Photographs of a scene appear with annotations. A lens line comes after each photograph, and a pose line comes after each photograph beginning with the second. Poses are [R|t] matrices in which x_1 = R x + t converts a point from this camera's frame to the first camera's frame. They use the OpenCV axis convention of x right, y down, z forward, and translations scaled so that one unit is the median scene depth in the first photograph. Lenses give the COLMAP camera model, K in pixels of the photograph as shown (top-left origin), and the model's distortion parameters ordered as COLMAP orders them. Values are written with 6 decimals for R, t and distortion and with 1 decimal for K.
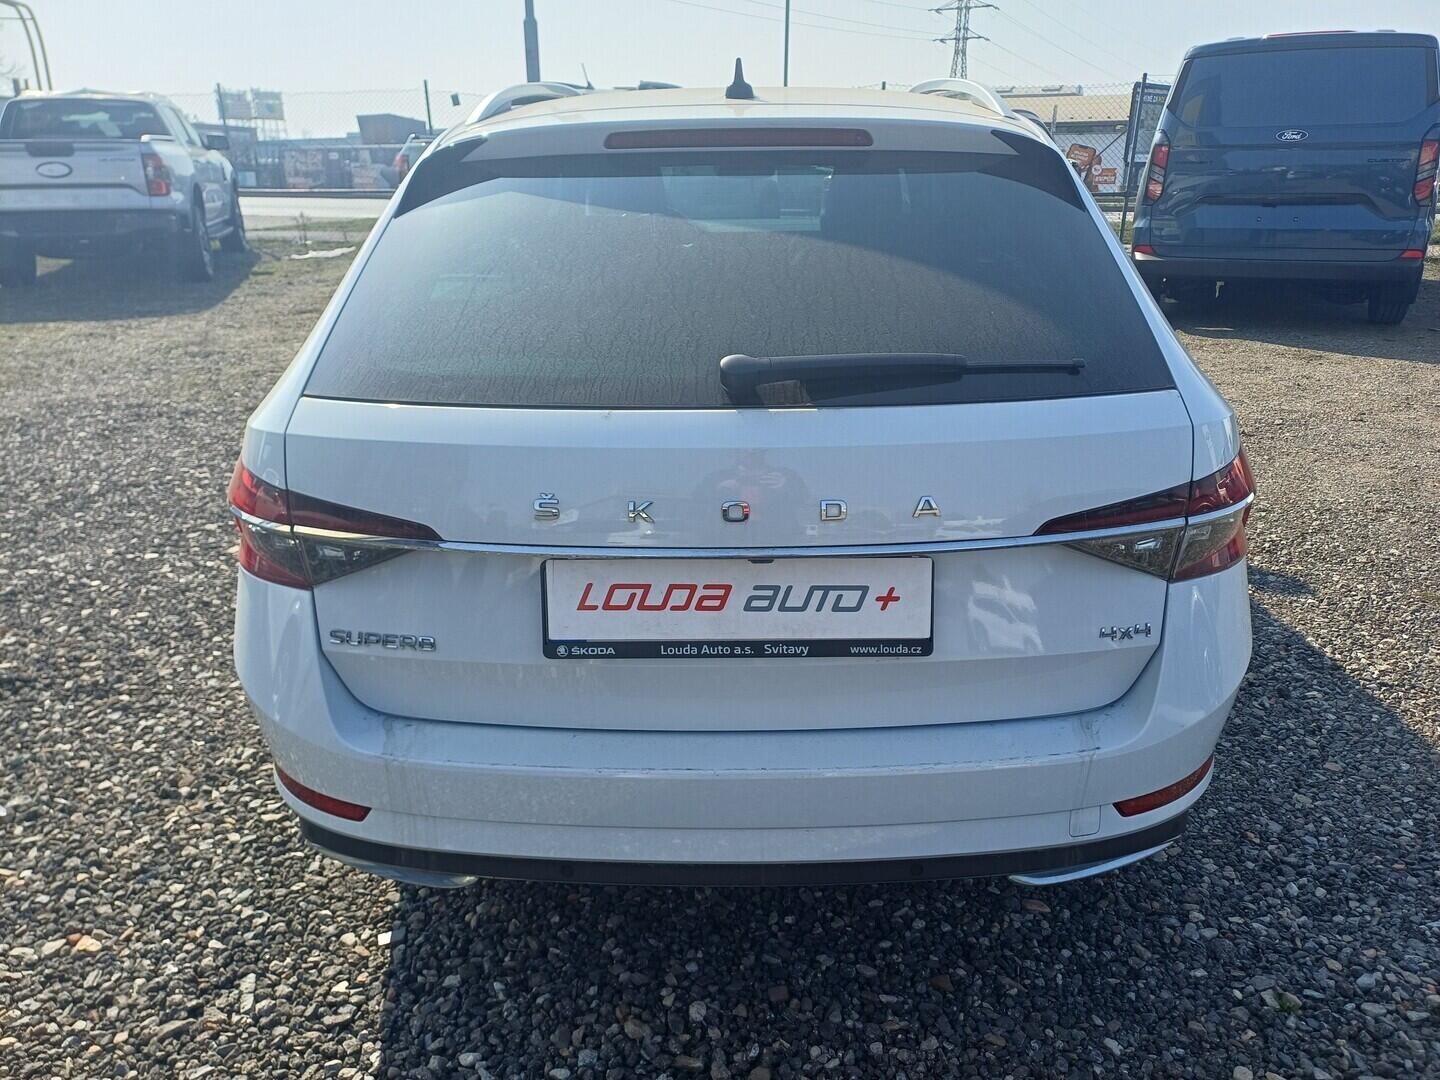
lens RADIAL K [[1036.8, 0, 735.5], [0, 1036.8, 533.7], [0, 0, 1]] dist [0.044736, -0.007969]
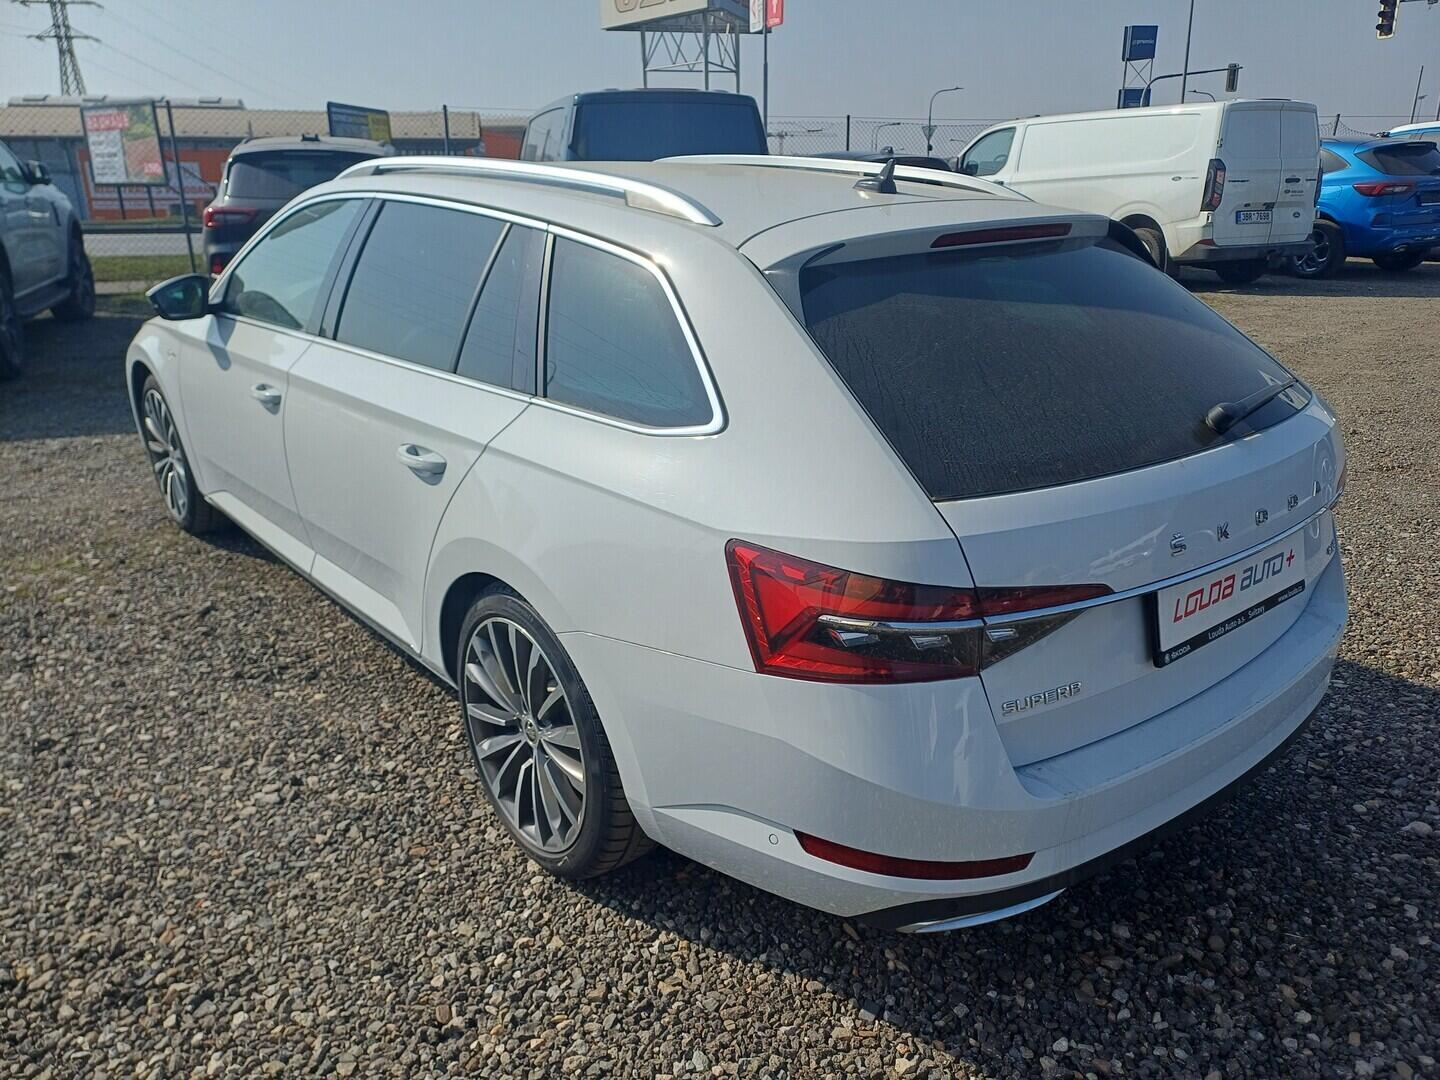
lens RADIAL K [[1036.8, 0, 731.9], [0, 1036.8, 542.0], [0, 0, 1]] dist [0.044736, -0.007969]
pose [[0.769337, -0.212228, 0.602561, -1.289380], [0.216738, 0.973975, 0.066318, -0.217939], [-0.600954, 0.079577, 0.795313, 0.307892]]
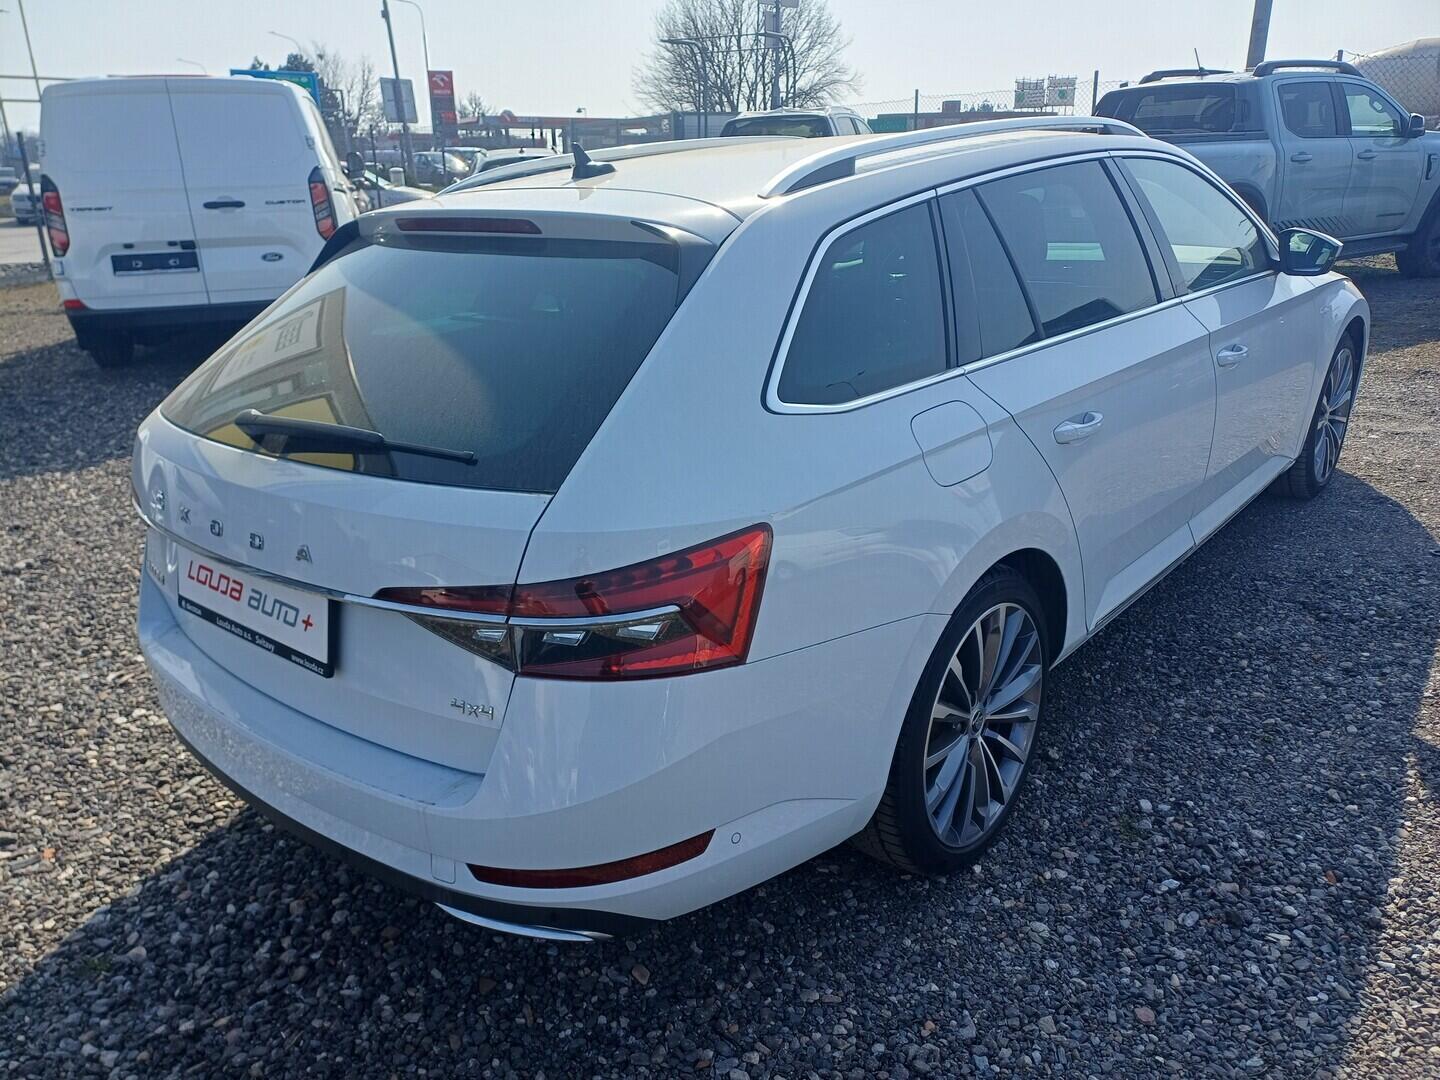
lens RADIAL K [[1036.8, 0, 727.7], [0, 1036.8, 541.0], [0, 0, 1]] dist [0.044736, -0.007969]
pose [[0.778064, 0.193307, -0.597703, 1.230601], [-0.180193, 0.980171, 0.082436, -0.219012], [0.601787, 0.043562, 0.797468, 0.309698]]
